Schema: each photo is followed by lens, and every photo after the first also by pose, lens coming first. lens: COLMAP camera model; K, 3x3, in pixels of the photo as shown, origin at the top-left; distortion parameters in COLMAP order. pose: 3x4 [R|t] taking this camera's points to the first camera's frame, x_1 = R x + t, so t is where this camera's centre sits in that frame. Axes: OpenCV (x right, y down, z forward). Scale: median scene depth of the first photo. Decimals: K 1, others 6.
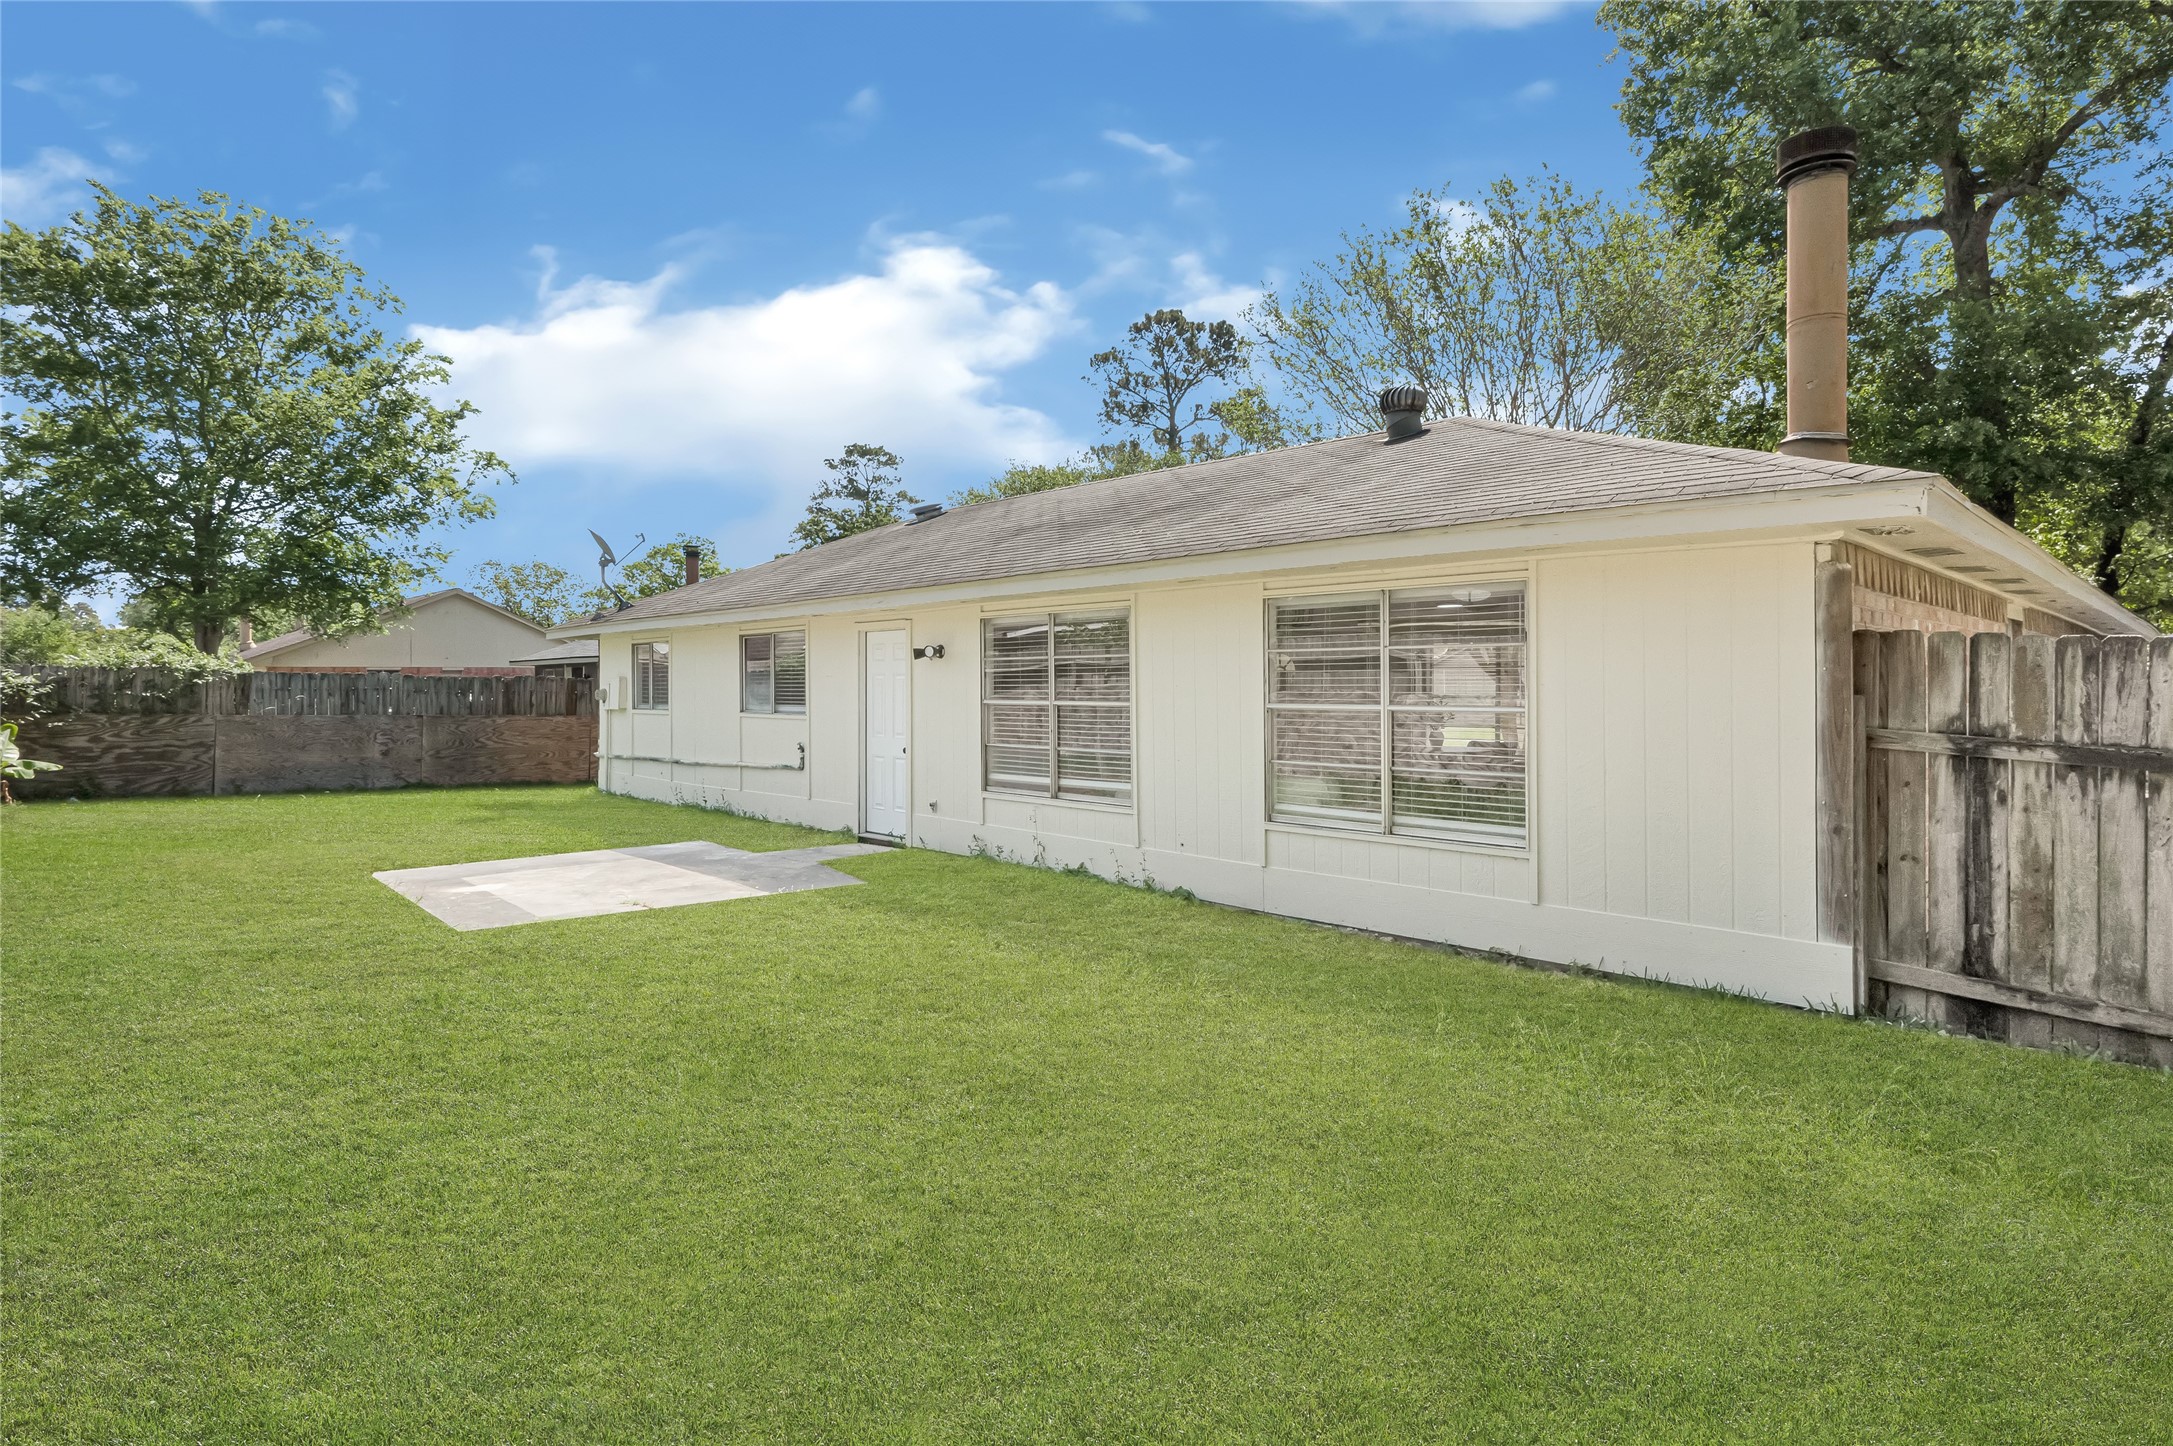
lens RADIAL K [[1100.9, 0, 1086.5], [0, 1100.9, 723.0], [0, 0, 1]] dist [-0.003132, 0.001183]
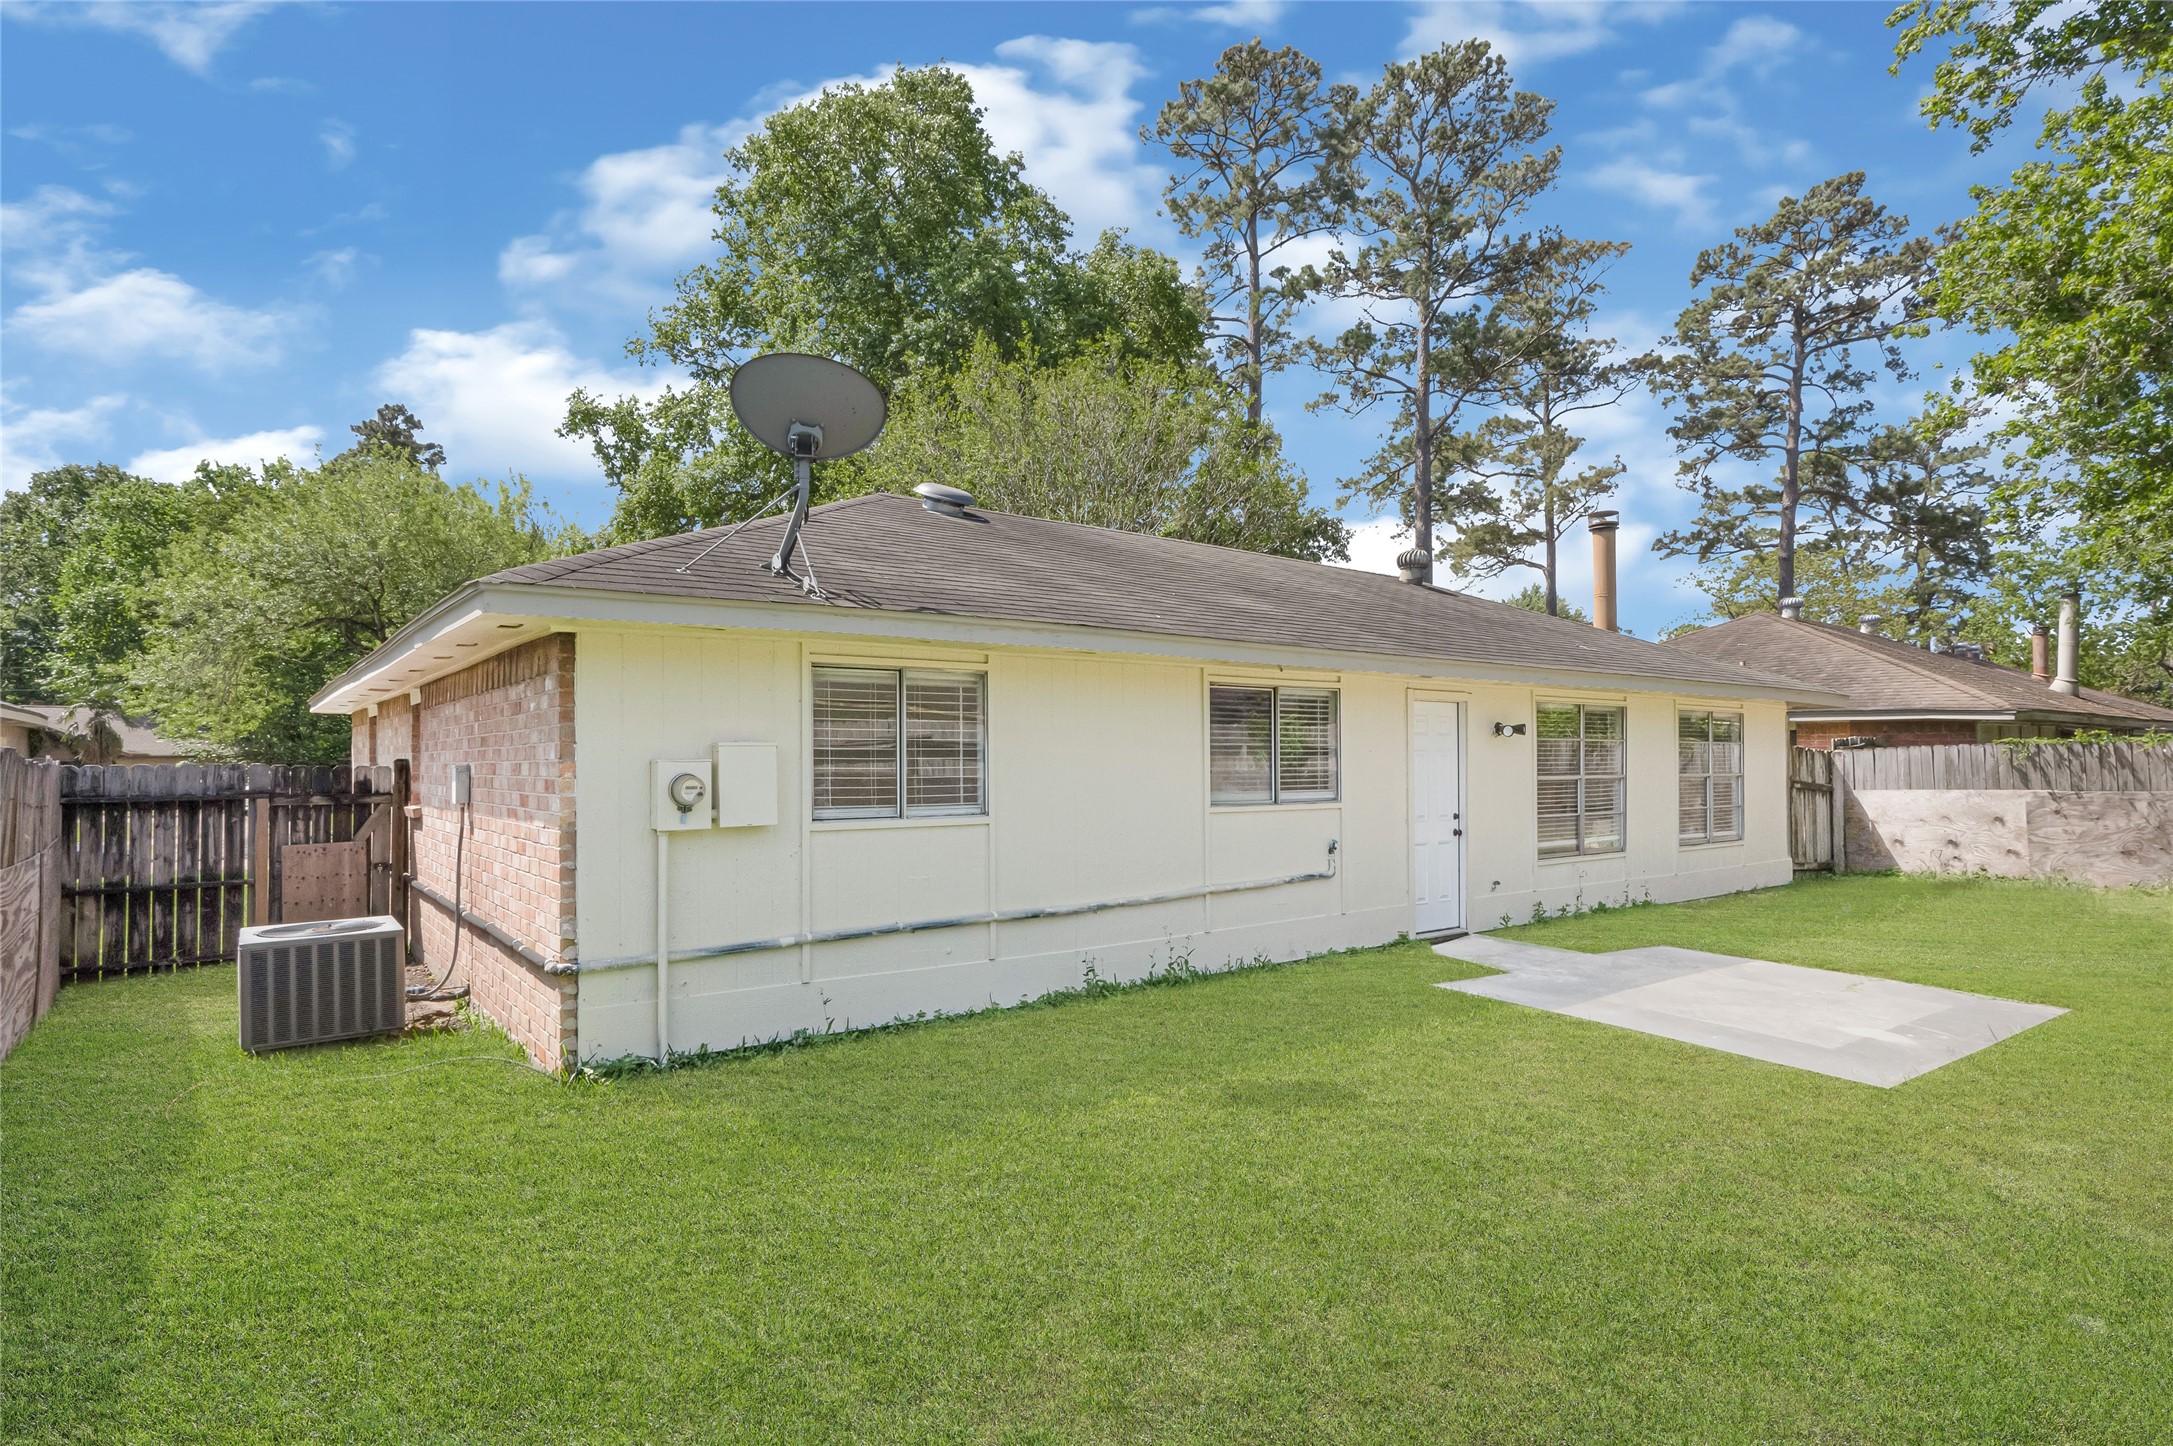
lens RADIAL K [[1157.4, 0, 1086.5], [0, 1157.4, 723.0], [0, 0, 1]] dist [0.003104, 0.000835]
pose [[0.142265, 0.044066, 0.988847, -1.032683], [0.047510, 0.997553, -0.051290, -0.028032], [-0.988688, 0.054277, 0.139823, 1.029299]]
